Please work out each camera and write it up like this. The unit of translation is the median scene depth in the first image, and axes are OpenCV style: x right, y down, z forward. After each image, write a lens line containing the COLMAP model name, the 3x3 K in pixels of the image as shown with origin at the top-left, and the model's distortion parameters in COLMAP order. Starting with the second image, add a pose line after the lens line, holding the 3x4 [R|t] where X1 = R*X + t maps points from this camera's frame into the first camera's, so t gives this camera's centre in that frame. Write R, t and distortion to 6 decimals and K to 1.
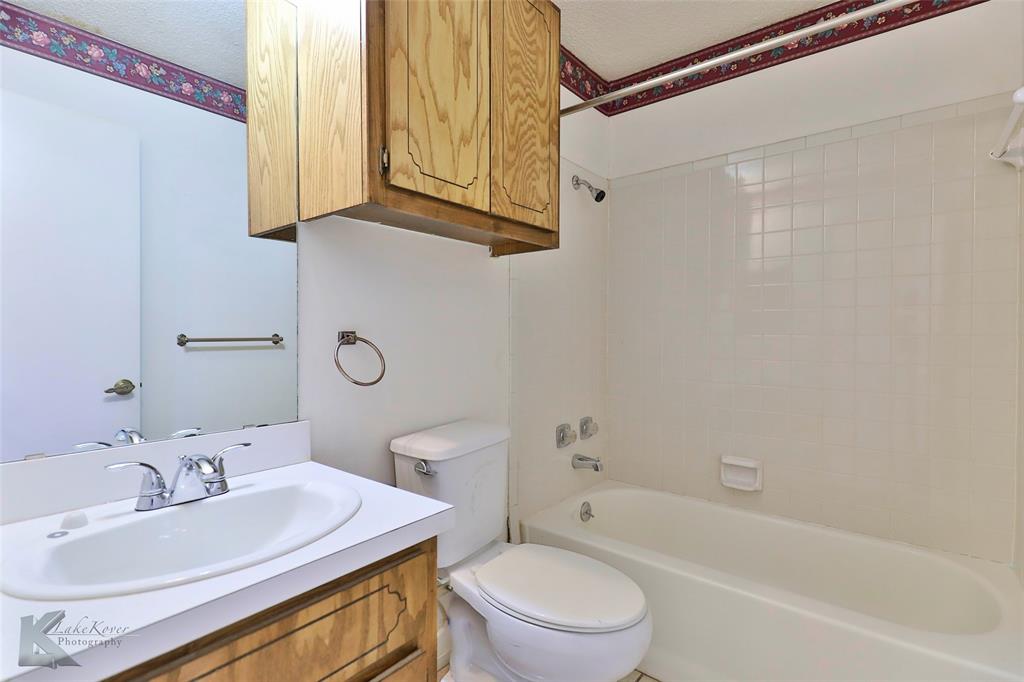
lens RADIAL K [[489.6, 0, 513.6], [0, 489.6, 341.2], [0, 0, 1]] dist [0.017717, -0.006398]
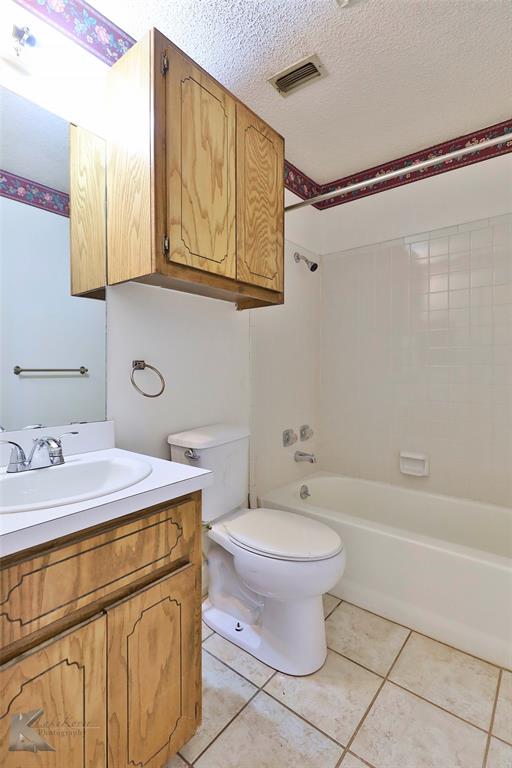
lens RADIAL K [[367.2, 0, 251.8], [0, 367.2, 378.7], [0, 0, 1]] dist [0.017717, -0.006398]
pose [[0.999985, -0.000254, -0.005531, 0.005165], [0.000301, 0.999963, 0.008571, 0.025035], [0.005528, -0.008572, 0.999948, -0.099218]]
